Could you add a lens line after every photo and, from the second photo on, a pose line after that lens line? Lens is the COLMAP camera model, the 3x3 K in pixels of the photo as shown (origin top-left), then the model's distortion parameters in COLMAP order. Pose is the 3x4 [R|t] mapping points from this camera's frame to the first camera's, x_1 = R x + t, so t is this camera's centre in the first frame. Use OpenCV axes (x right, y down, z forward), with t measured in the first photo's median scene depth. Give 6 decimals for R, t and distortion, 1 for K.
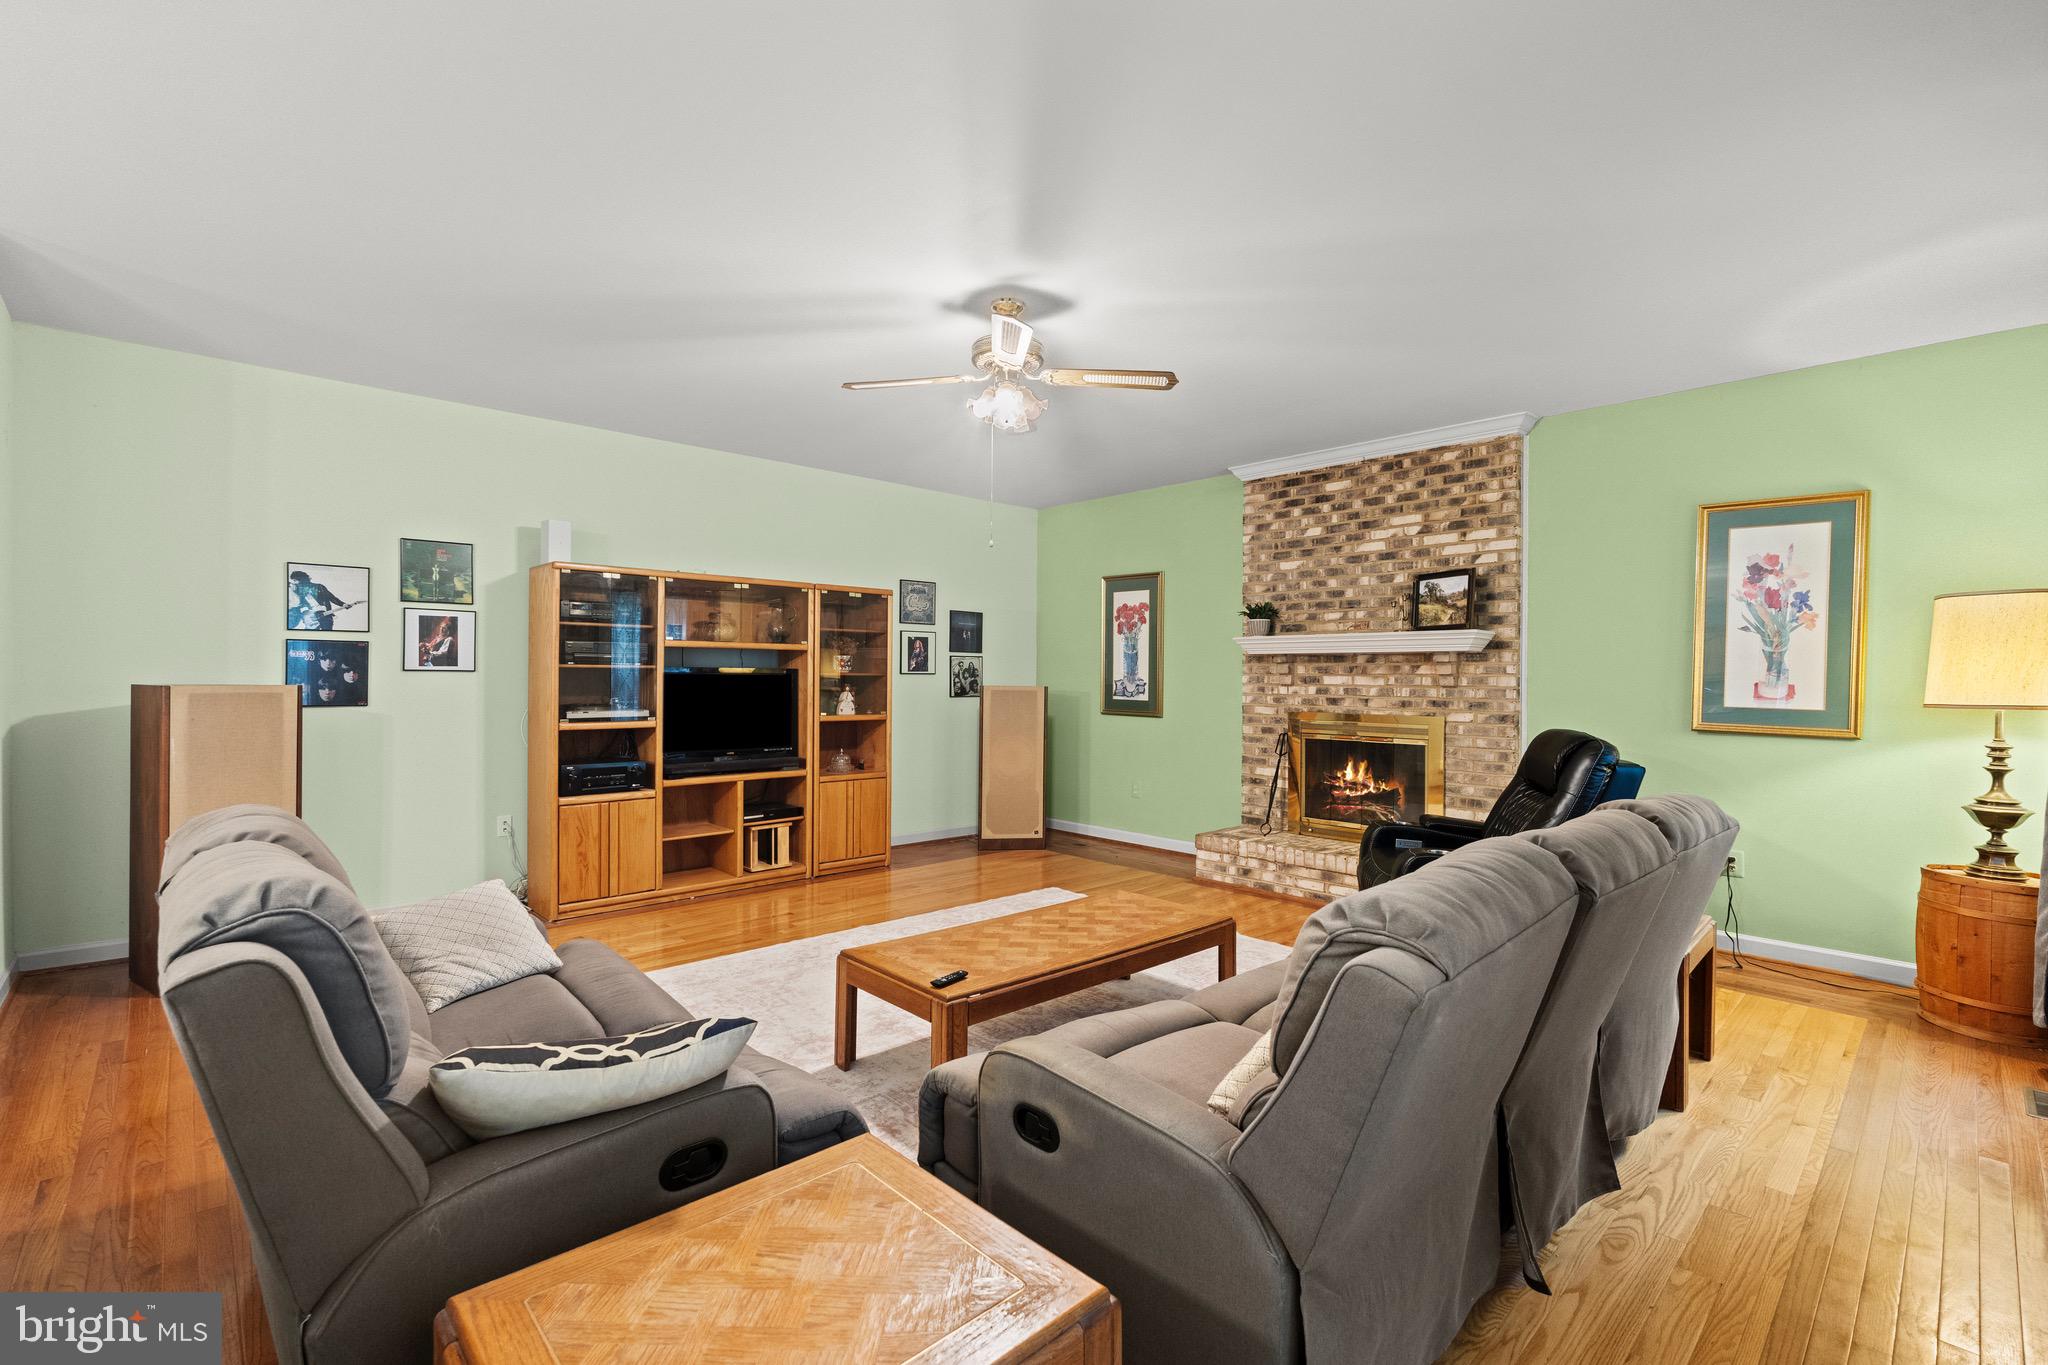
lens RADIAL K [[903.5, 0, 1019.5], [0, 903.5, 680.8], [0, 0, 1]] dist [-0.005308, 0.000855]
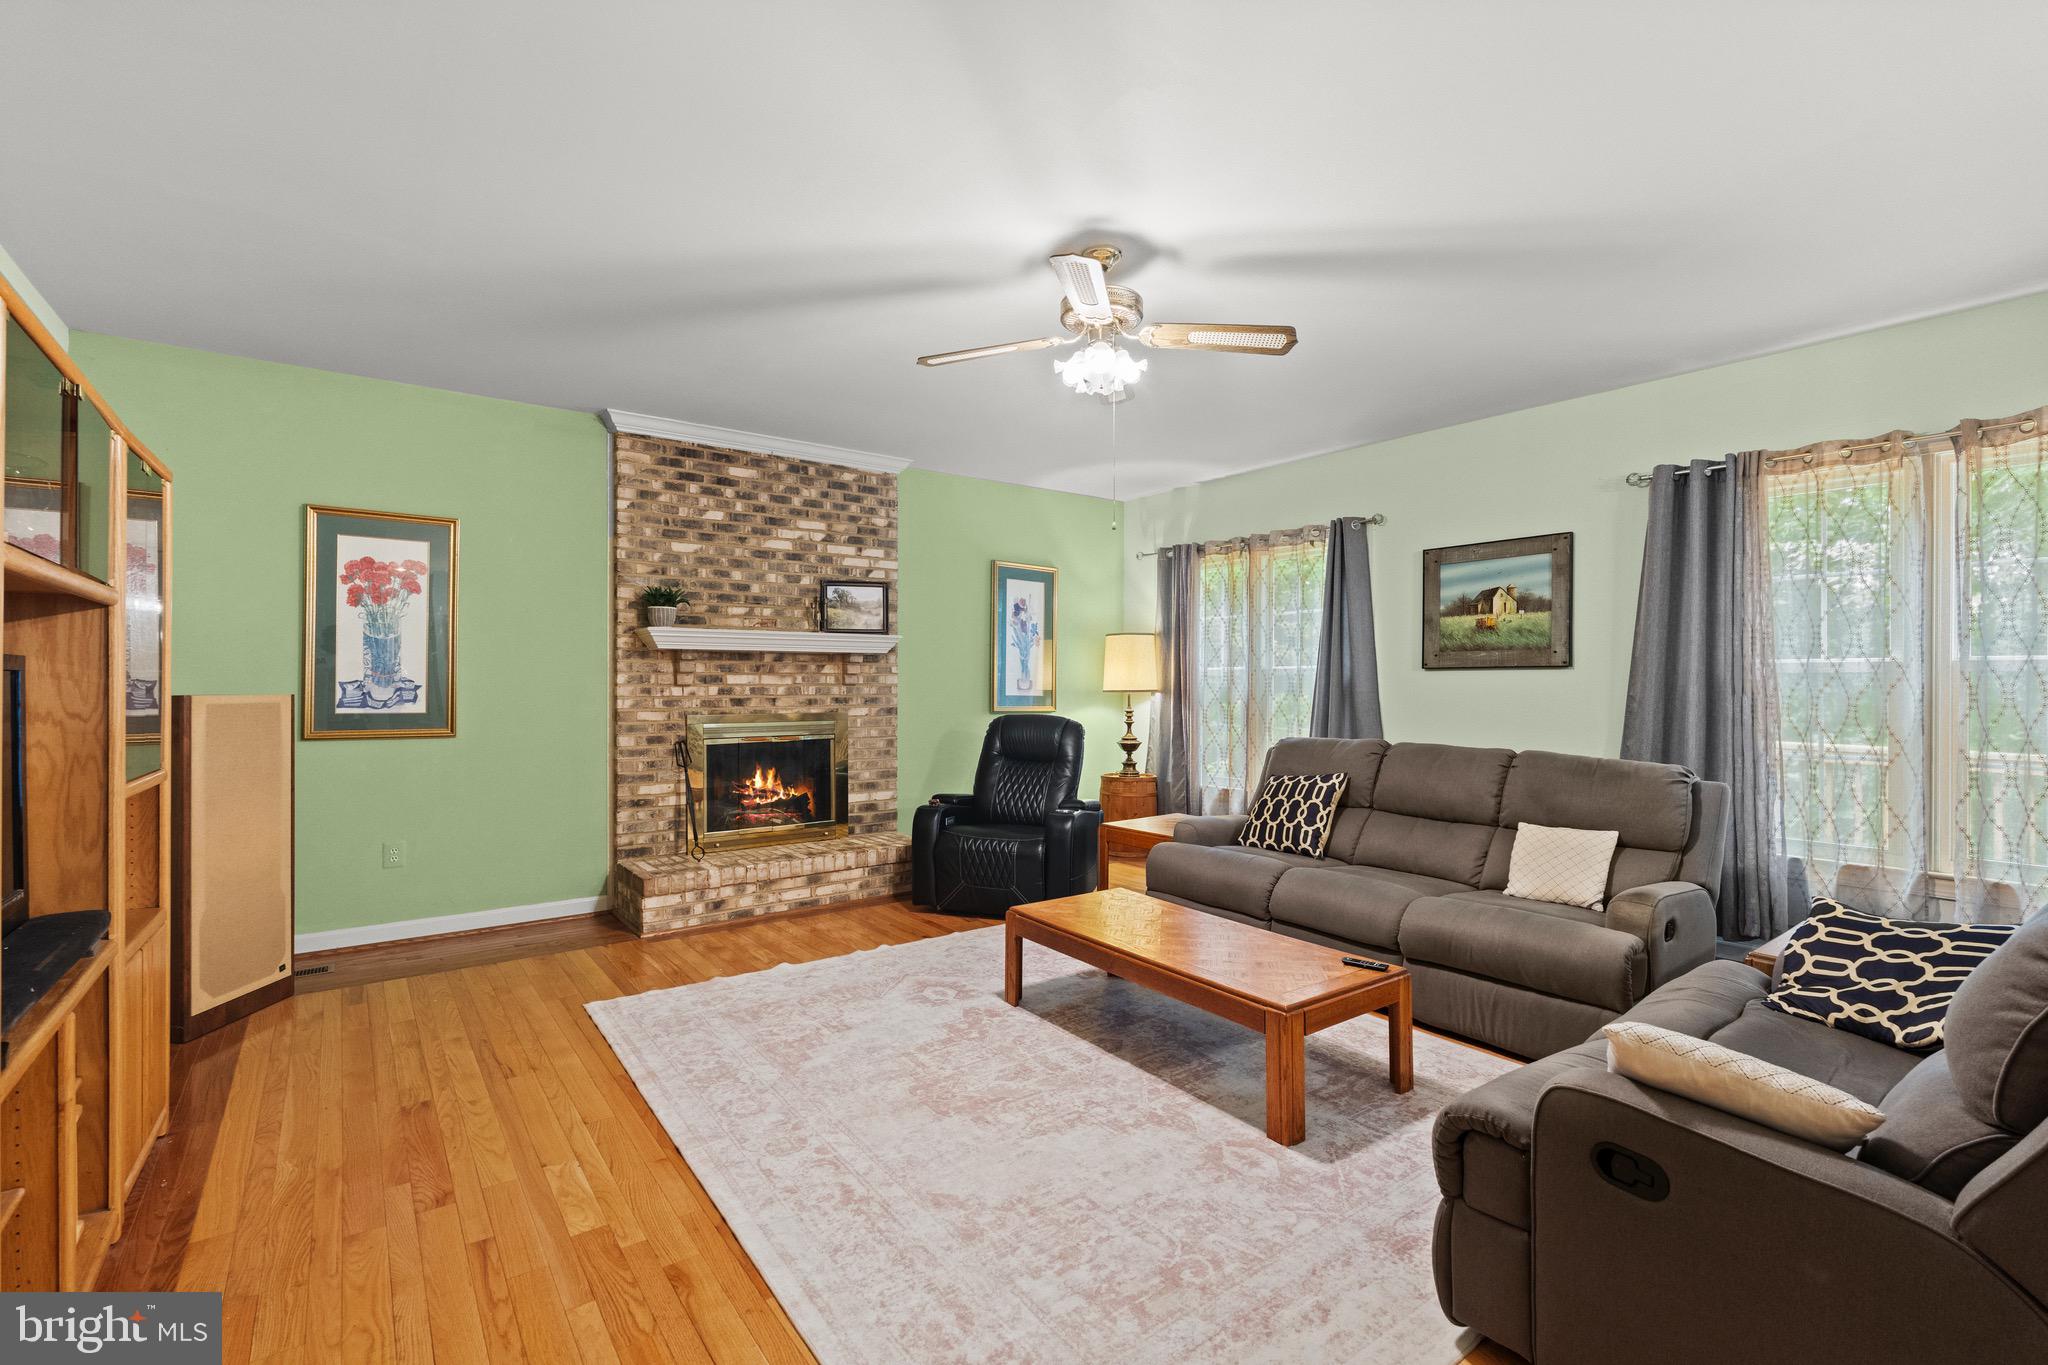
lens RADIAL K [[903.5, 0, 1028.6], [0, 903.5, 682.3], [0, 0, 1]] dist [-0.005308, 0.000855]
pose [[0.105634, -0.010116, 0.994354, -0.566093], [0.003145, 0.999947, 0.009839, -0.006134], [-0.994400, 0.002088, 0.105661, 0.619447]]
